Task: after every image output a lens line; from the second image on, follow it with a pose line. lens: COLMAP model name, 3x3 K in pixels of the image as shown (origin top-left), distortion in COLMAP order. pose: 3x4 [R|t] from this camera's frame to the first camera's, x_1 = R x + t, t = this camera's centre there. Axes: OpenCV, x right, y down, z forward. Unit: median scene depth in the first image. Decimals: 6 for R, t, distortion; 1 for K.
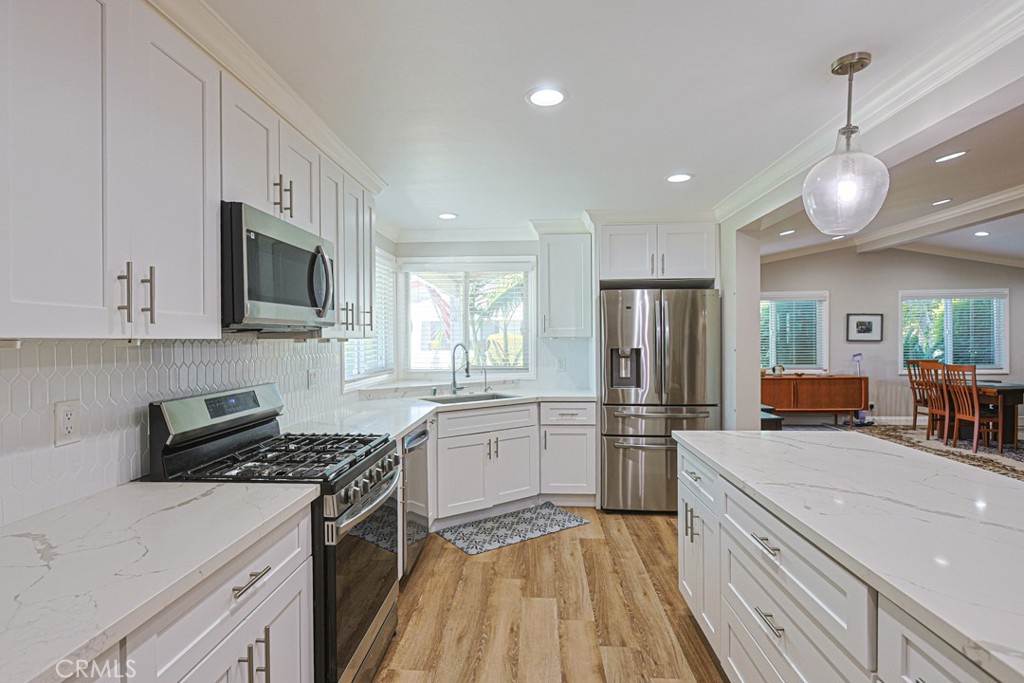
lens RADIAL K [[498.0, 0, 500.6], [0, 498.0, 341.4], [0, 0, 1]] dist [-0.003284, -0.000272]
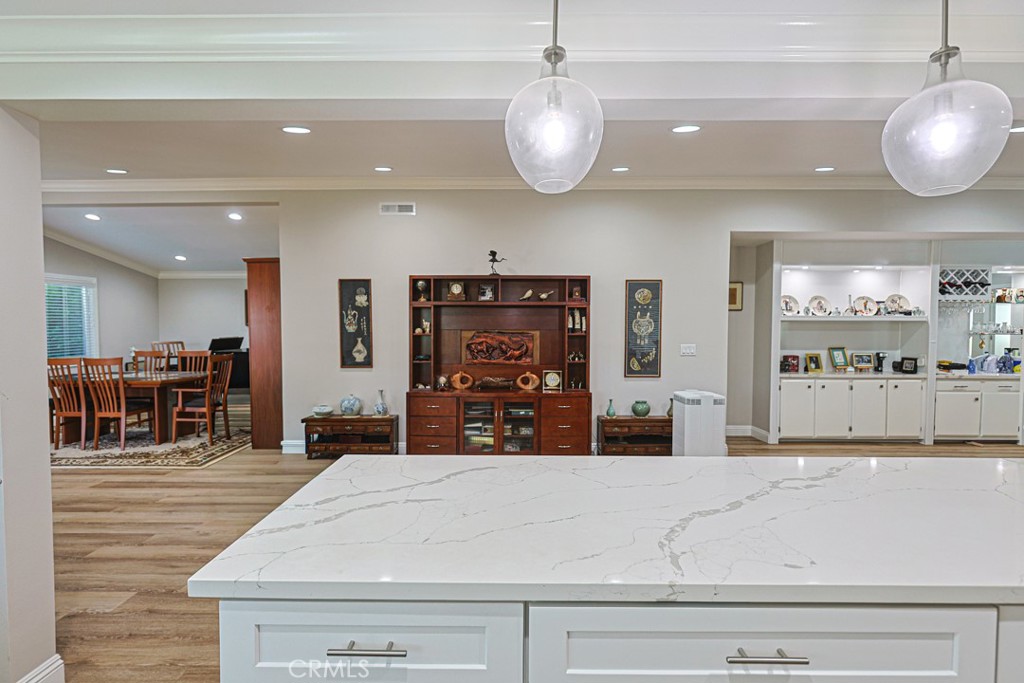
lens RADIAL K [[498.0, 0, 500.6], [0, 498.0, 341.4], [0, 0, 1]] dist [-0.003284, -0.000272]
pose [[-0.047673, -0.025118, 0.998547, -0.017911], [0.006253, 0.999657, 0.025445, -0.000860], [-0.998843, 0.007457, -0.047500, 0.518786]]
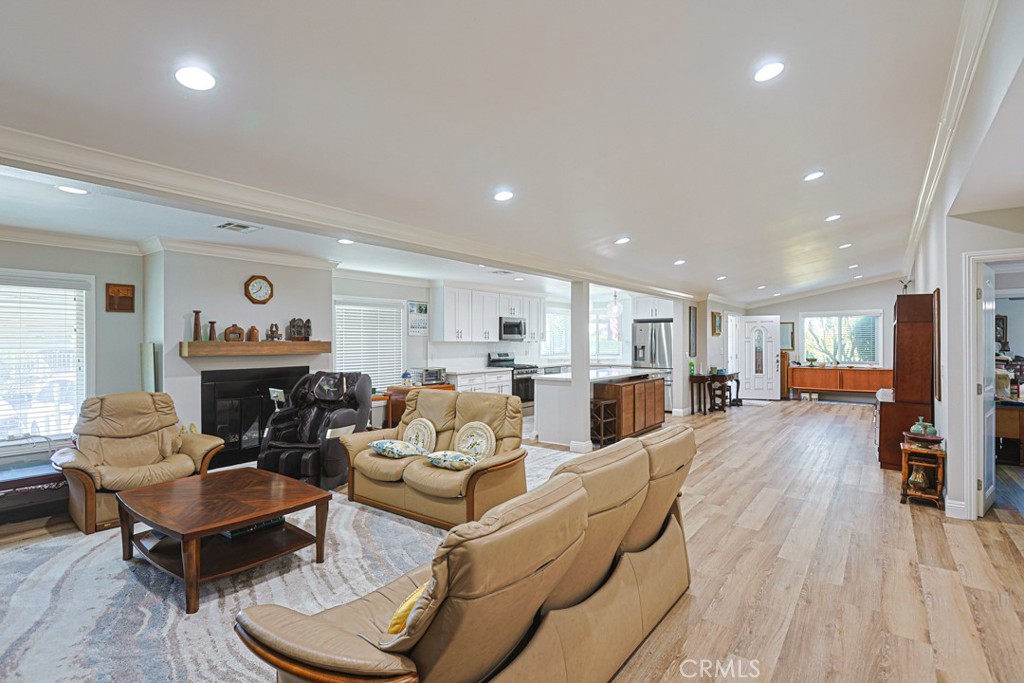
lens RADIAL K [[489.9, 0, 525.7], [0, 489.9, 339.0], [0, 0, 1]] dist [0.000186, -0.000021]
pose [[0.849084, 0.001072, -0.528257, 1.094495], [-0.006370, 0.999946, -0.008211, 0.003441], [0.528220, 0.010337, 0.849045, -1.478928]]
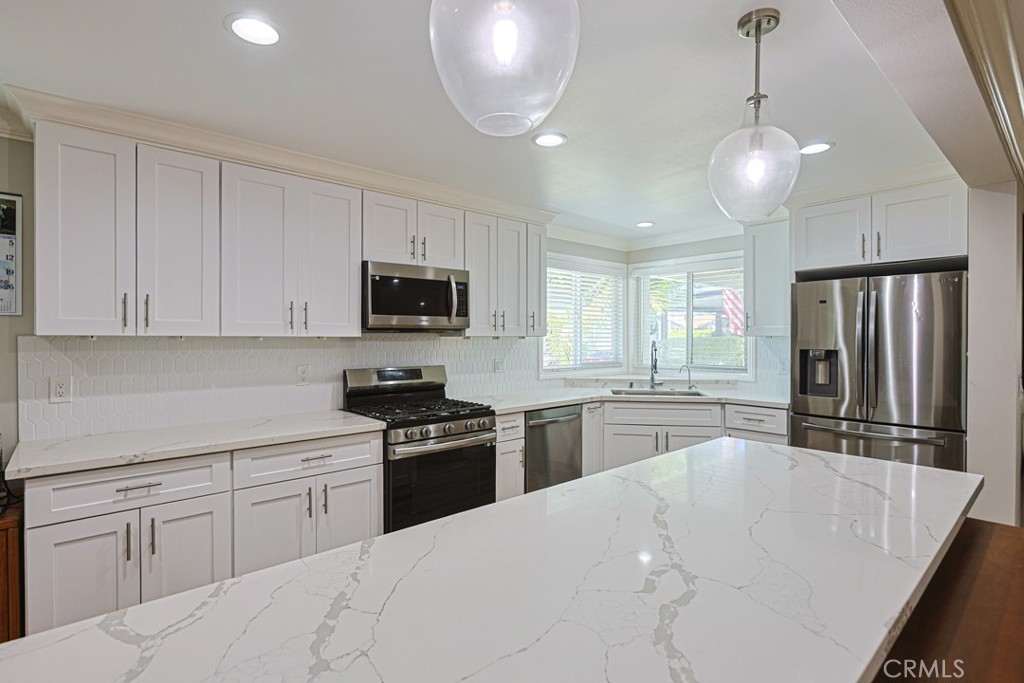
lens RADIAL K [[489.9, 0, 525.7], [0, 489.9, 339.0], [0, 0, 1]] dist [0.000186, -0.000021]
pose [[0.723867, 0.008269, -0.689890, 0.466780], [-0.008199, 0.999961, 0.003382, -0.003044], [0.689890, 0.003209, 0.723907, 0.047506]]
